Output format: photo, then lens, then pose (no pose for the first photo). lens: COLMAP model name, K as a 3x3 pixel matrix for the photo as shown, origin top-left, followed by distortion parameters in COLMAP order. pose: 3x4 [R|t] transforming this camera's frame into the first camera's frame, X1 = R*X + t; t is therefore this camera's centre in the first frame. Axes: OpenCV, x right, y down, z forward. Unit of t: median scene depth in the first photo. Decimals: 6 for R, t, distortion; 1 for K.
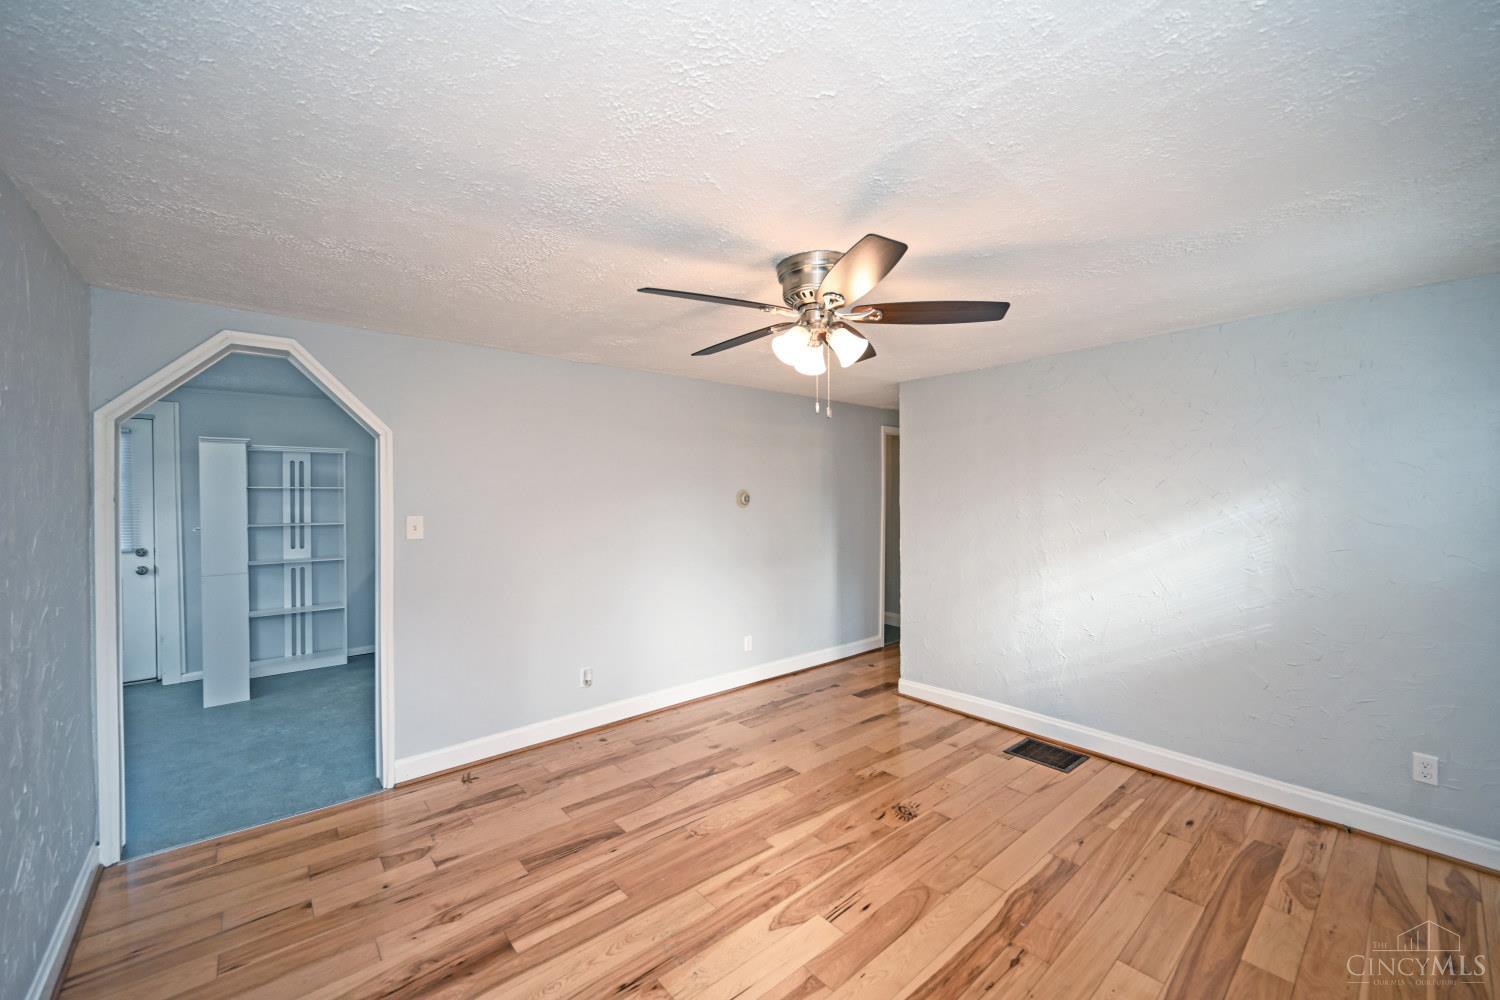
lens RADIAL K [[598.4, 0, 760.0], [0, 598.4, 500.7], [0, 0, 1]] dist [0.001767, 0.000266]
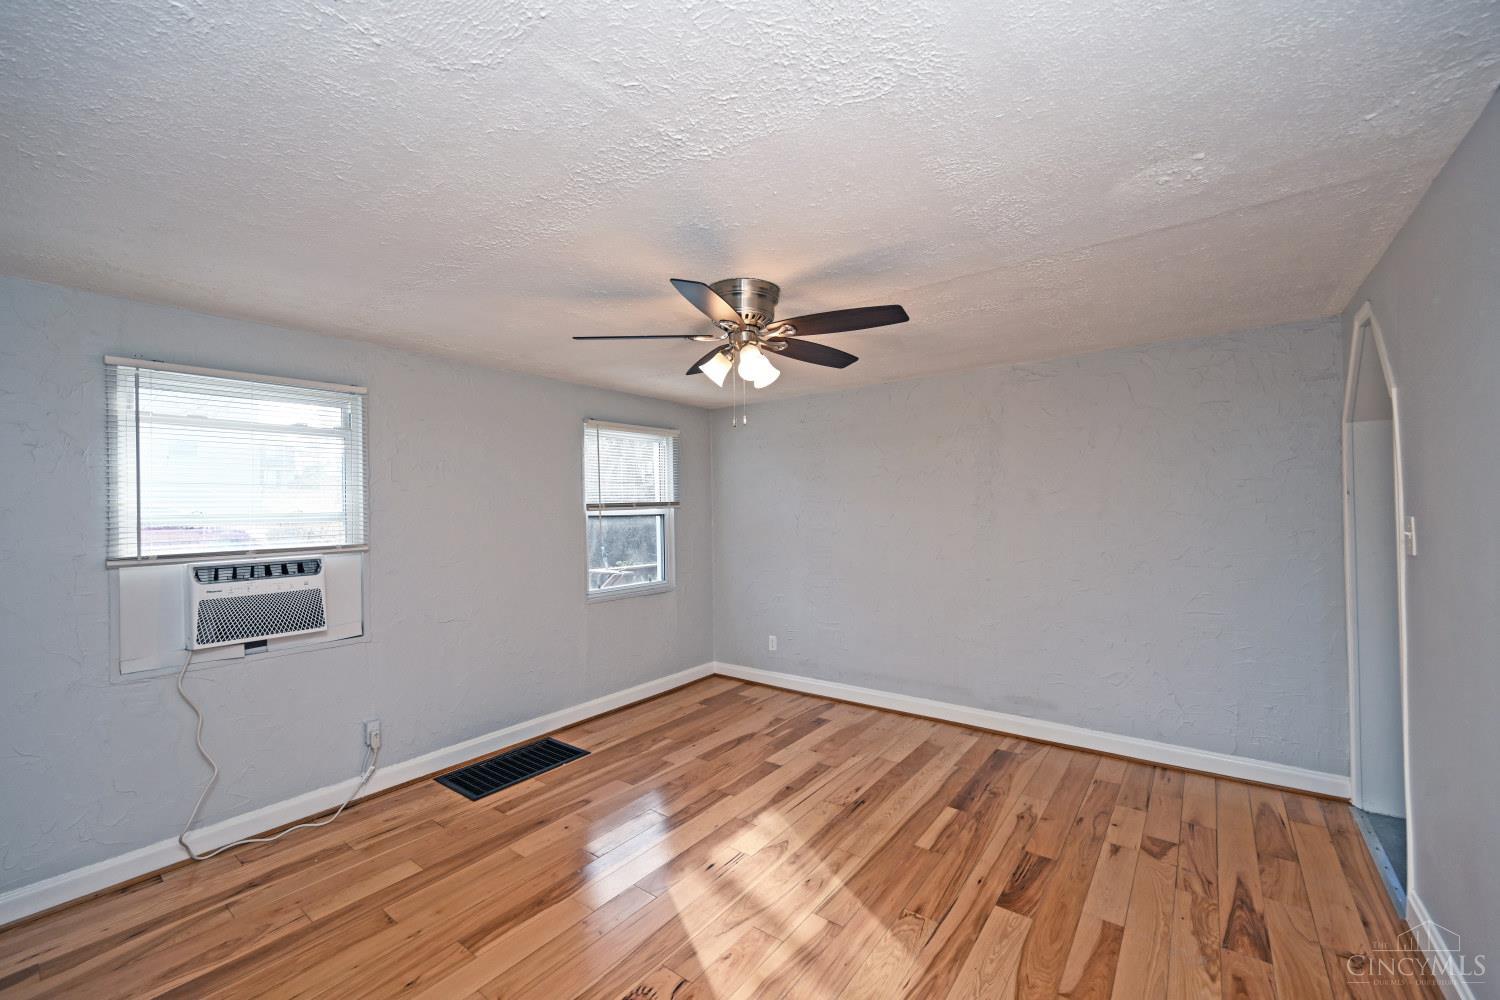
lens RADIAL K [[588.8, 0, 757.3], [0, 588.8, 504.0], [0, 0, 1]] dist [0.001289, 0.000161]
pose [[-0.978343, 0.020099, -0.206012, 0.235895], [0.020743, 0.999784, -0.000967, -0.000663], [0.205948, -0.005220, -0.978549, 1.624587]]
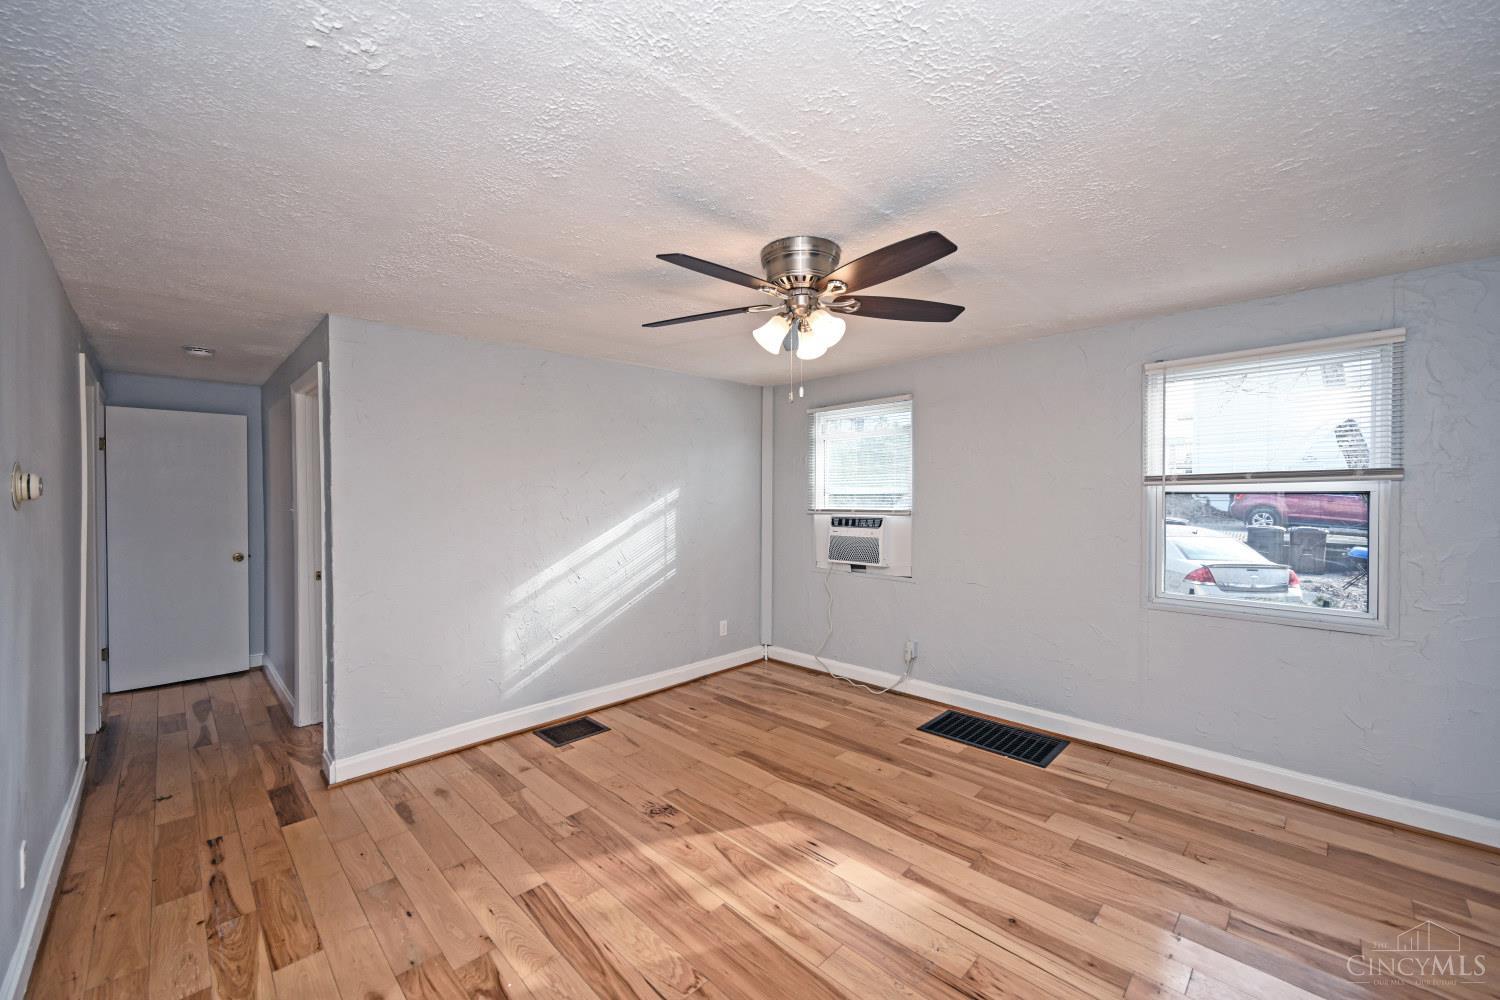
lens RADIAL K [[588.8, 0, 757.3], [0, 588.8, 504.0], [0, 0, 1]] dist [0.001289, 0.000161]
pose [[-0.081296, -0.012664, 0.996610, -0.705656], [0.014660, 0.999796, 0.013900, 0.015437], [-0.996582, 0.015740, -0.081094, 0.913182]]
